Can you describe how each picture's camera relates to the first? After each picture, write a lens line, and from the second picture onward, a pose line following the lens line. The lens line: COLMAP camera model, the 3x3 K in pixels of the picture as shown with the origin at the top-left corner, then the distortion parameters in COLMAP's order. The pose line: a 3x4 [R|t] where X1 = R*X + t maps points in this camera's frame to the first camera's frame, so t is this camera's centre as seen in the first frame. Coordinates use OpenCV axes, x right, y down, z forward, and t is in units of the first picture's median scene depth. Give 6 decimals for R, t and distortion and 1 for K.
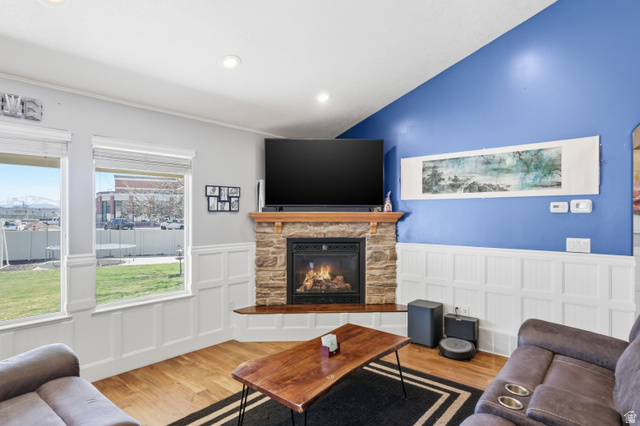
lens RADIAL K [[357.3, 0, 322.9], [0, 357.3, 216.3], [0, 0, 1]] dist [0.009666, 0.000606]
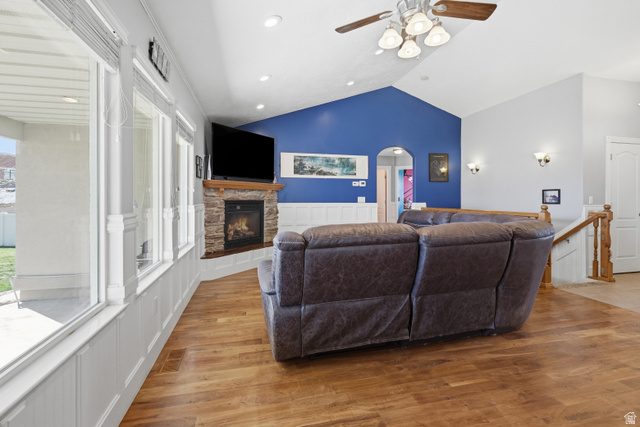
lens RADIAL K [[295.5, 0, 317.3], [0, 295.5, 197.0], [0, 0, 1]] dist [-0.008615, 0.000646]
pose [[0.569650, 0.005416, 0.821870, -0.838699], [0.000924, 0.999973, -0.007230, 0.058168], [-0.821887, 0.004878, 0.569629, 0.083342]]
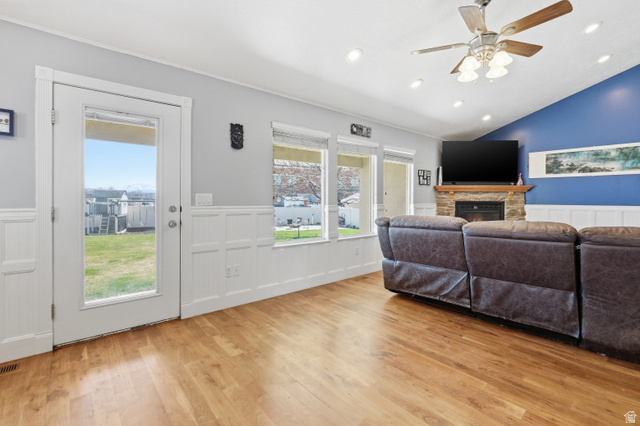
lens RADIAL K [[295.5, 0, 318.4], [0, 295.5, 200.5], [0, 0, 1]] dist [-0.008615, 0.000646]
pose [[0.990839, 0.005154, -0.134952, -0.567181], [-0.005112, 0.999987, 0.000661, 0.061649], [0.134953, 0.000035, 0.990852, -0.469505]]
